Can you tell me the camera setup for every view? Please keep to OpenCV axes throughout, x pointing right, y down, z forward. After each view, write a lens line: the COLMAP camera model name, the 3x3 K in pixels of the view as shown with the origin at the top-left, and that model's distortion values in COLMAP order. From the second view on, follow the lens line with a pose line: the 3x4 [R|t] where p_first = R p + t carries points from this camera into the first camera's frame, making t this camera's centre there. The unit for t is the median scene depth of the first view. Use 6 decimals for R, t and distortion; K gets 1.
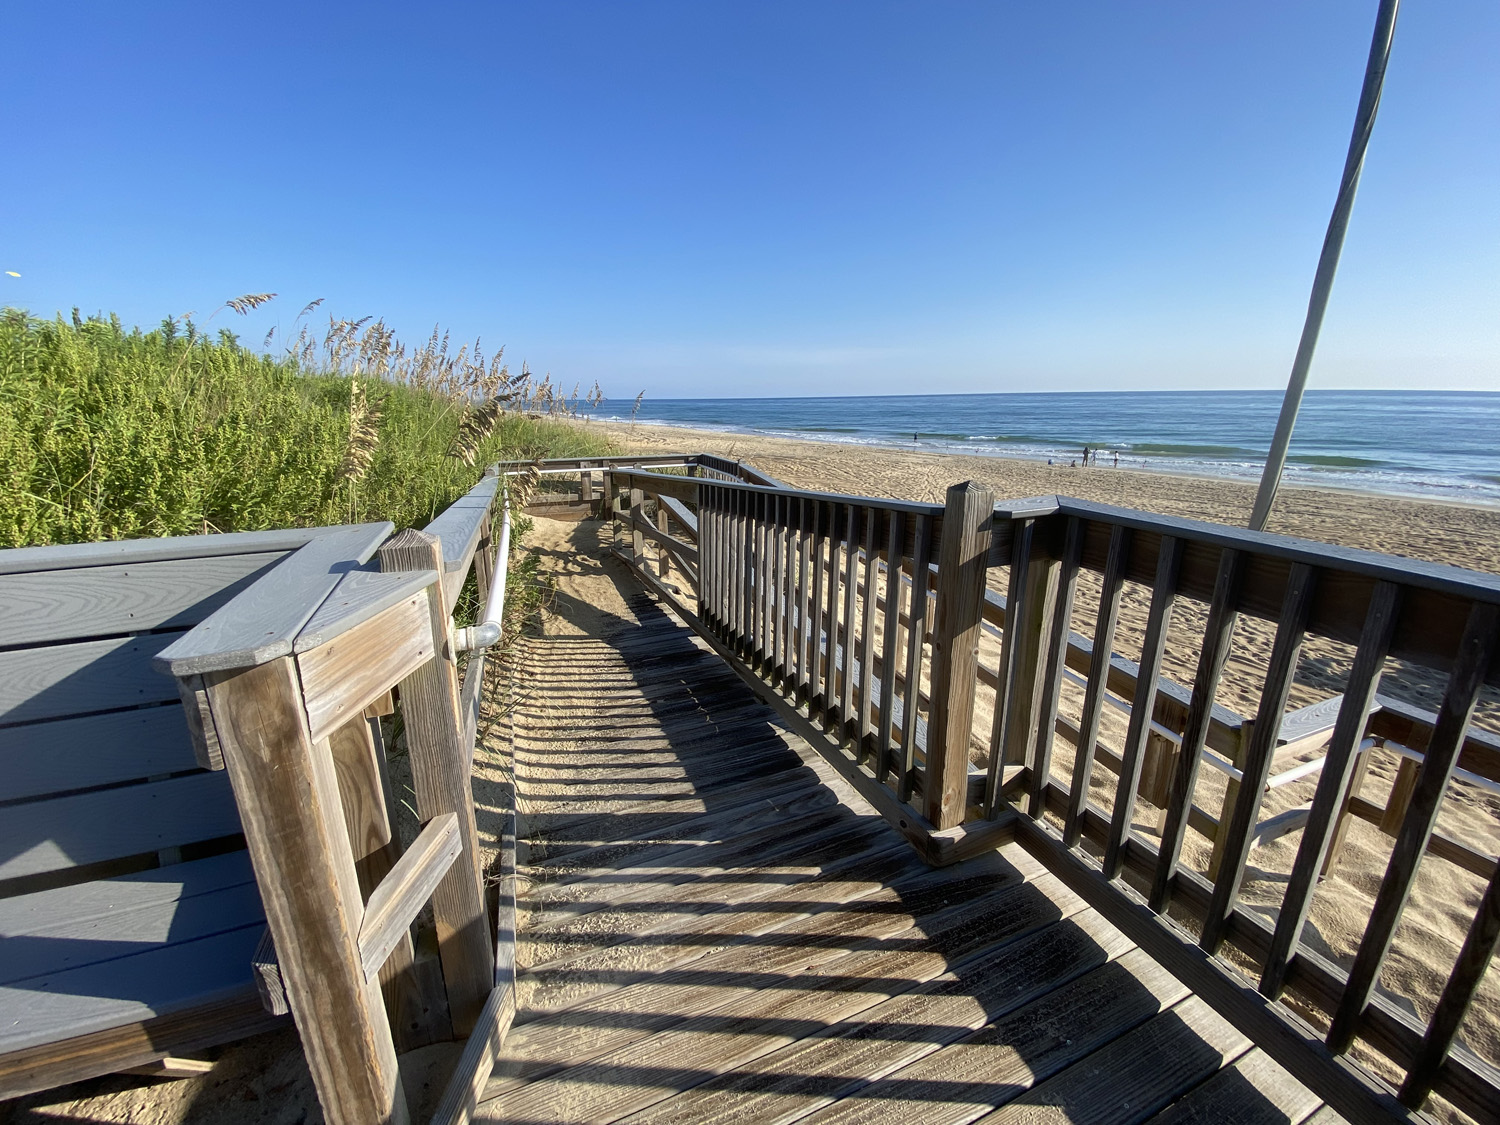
lens RADIAL K [[601.9, 0, 750.0], [0, 601.9, 562.5], [0, 0, 1]] dist [-0.000166, -0.000010]
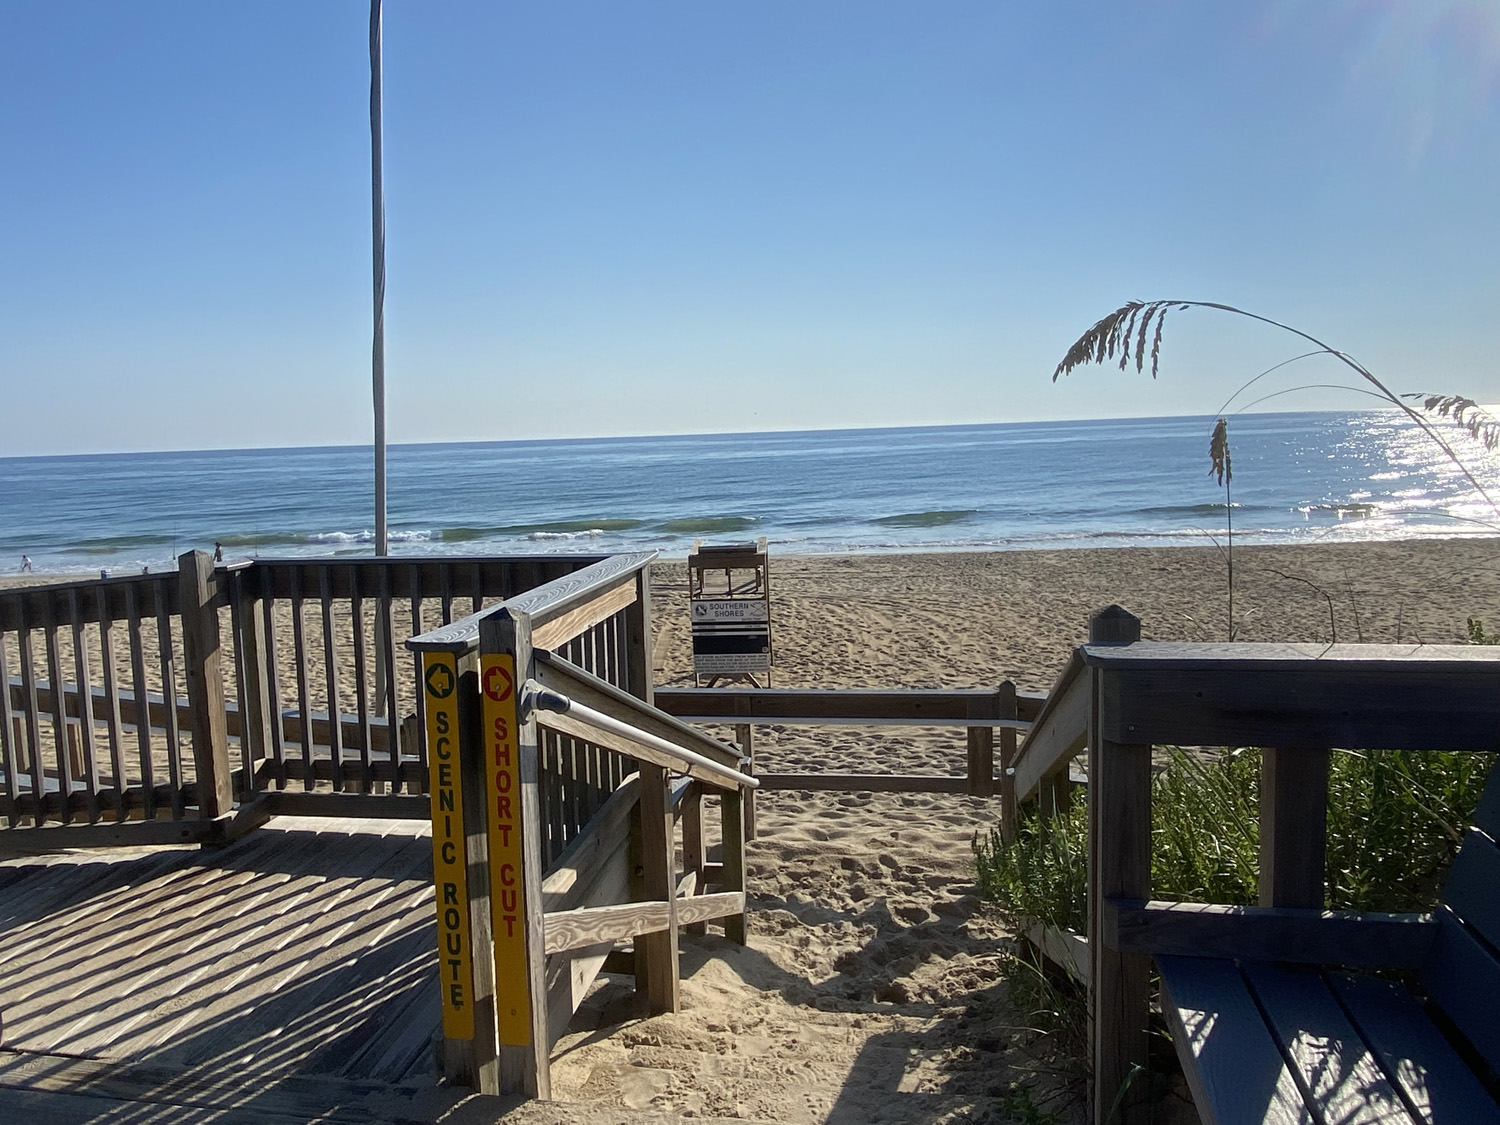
lens RADIAL K [[1071.1, 0, 750.0], [0, 1071.1, 562.5], [0, 0, 1]] dist [-0.001094, -0.003037]
pose [[0.543974, -0.119868, 0.830496, -0.992066], [0.221353, 0.975185, -0.004234, 0.189935], [-0.809379, 0.186136, 0.557008, -1.428102]]
